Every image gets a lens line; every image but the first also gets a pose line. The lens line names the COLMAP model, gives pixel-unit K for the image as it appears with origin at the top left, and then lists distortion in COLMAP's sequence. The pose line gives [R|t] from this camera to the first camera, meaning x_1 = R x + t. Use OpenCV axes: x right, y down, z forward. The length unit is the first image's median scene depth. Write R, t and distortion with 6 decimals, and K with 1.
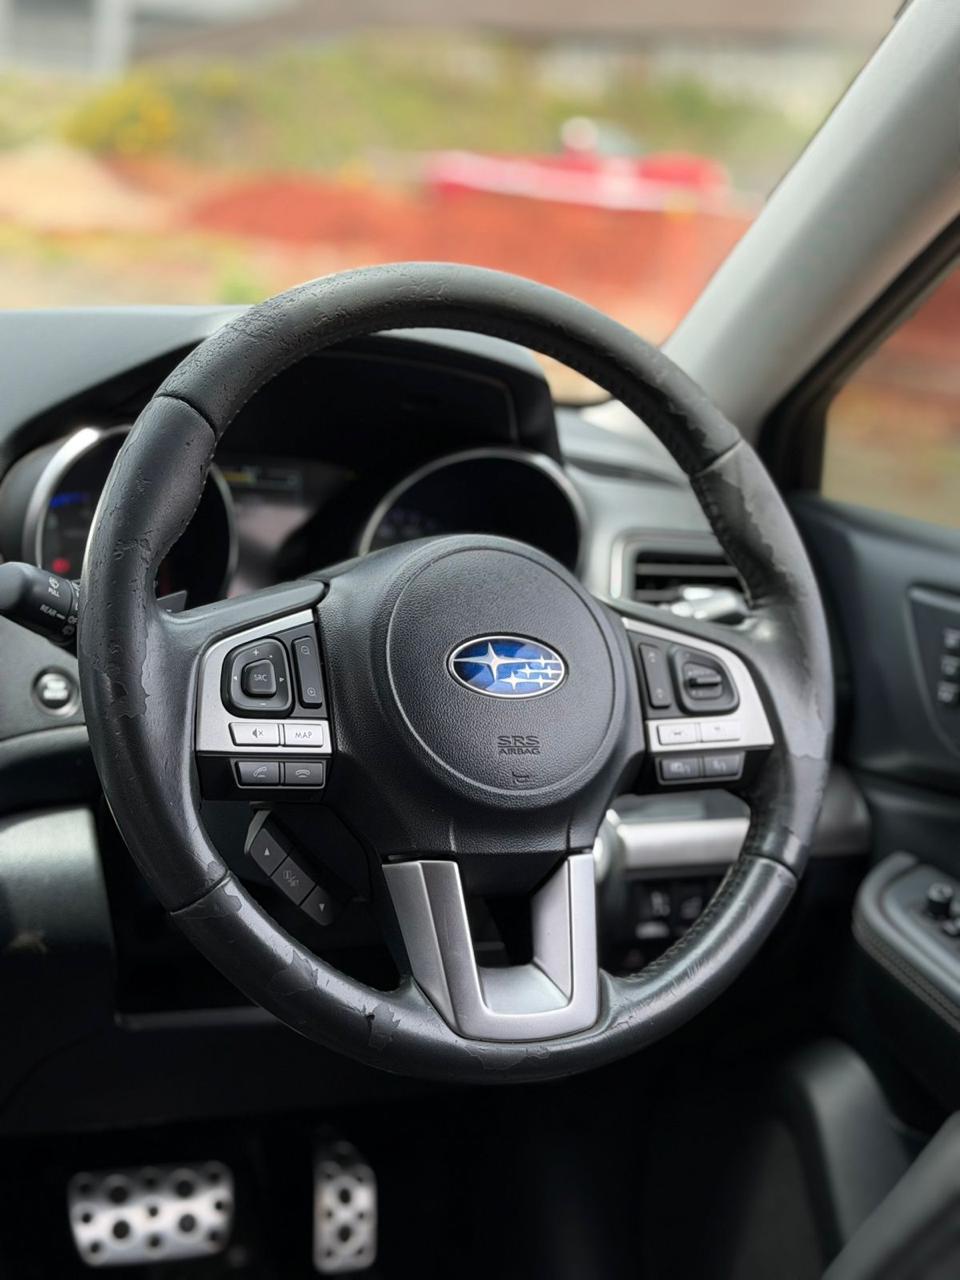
lens RADIAL K [[2284.4, 0, 480.0], [0, 2284.4, 640.0], [0, 0, 1]] dist [-0.022798, 0.032471]
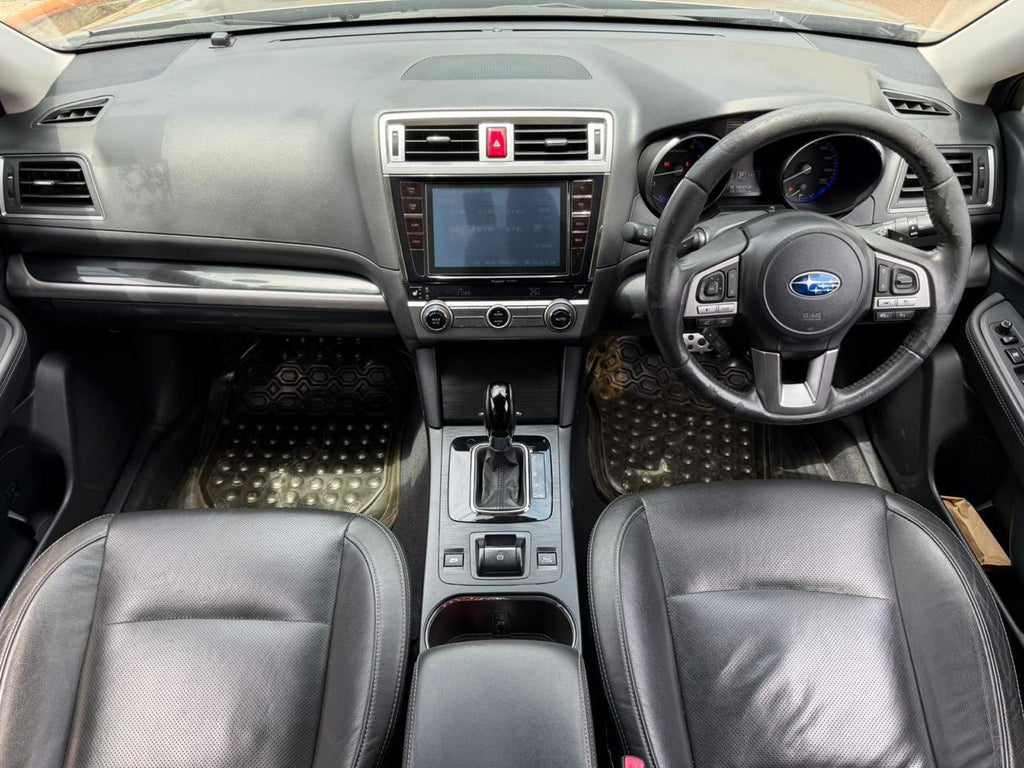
lens RADIAL K [[726.0, 0, 514.3], [0, 726.0, 389.9], [0, 0, 1]] dist [0.070224, -0.135025]
pose [[0.902147, 0.207714, -0.378135, 0.042954], [0.031348, 0.842595, 0.537635, -0.338144], [0.430289, -0.496879, 0.753633, 0.171096]]
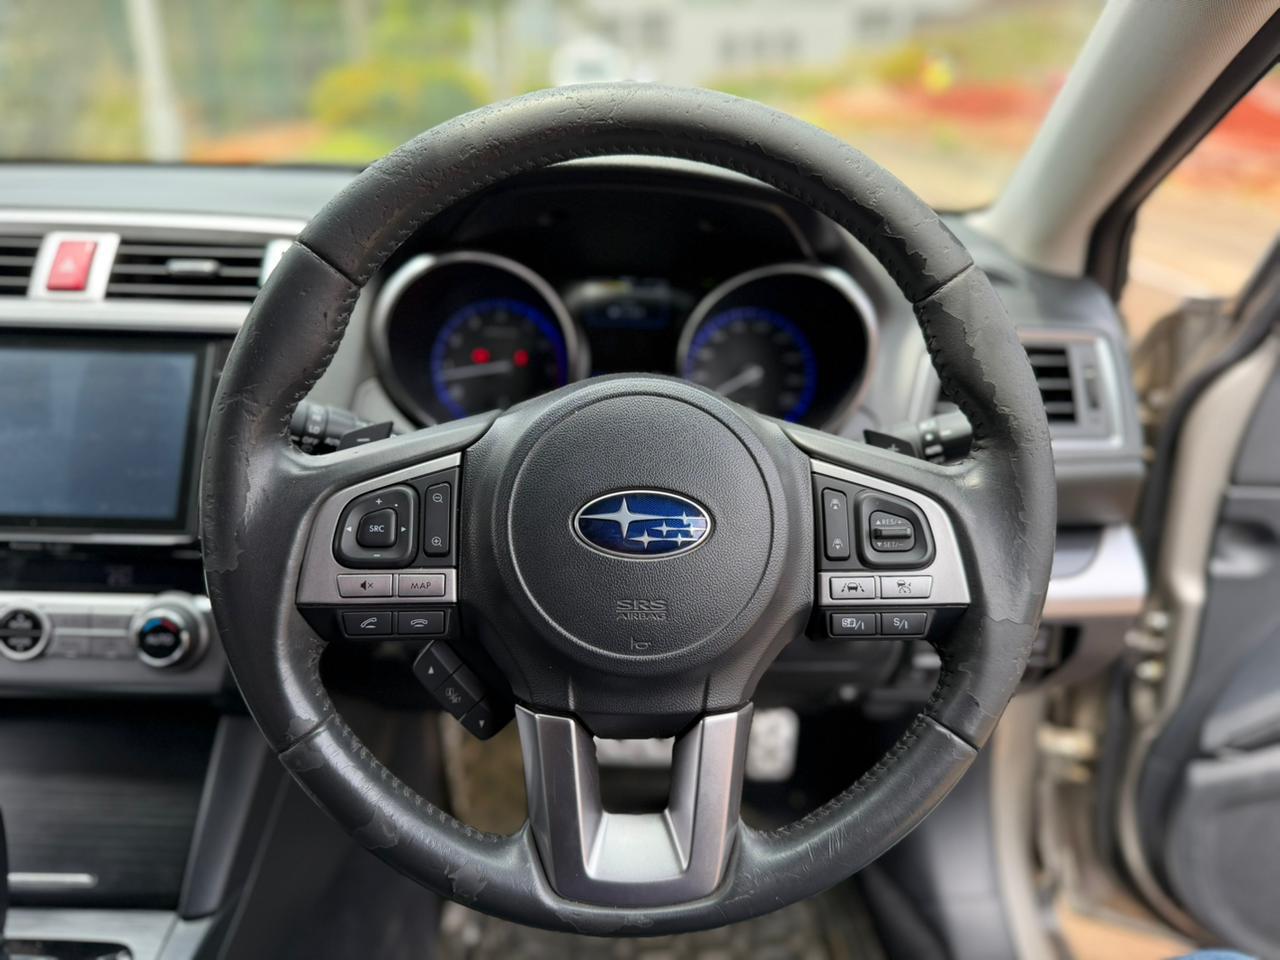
lens RADIAL K [[907.5, 0, 642.8], [0, 907.5, 487.4], [0, 0, 1]] dist [0.070224, -0.135025]
pose [[0.908193, 0.088502, -0.409087, 0.164669], [-0.007477, 0.980664, 0.195558, -0.076780], [0.418485, -0.174545, 0.891294, 0.654737]]
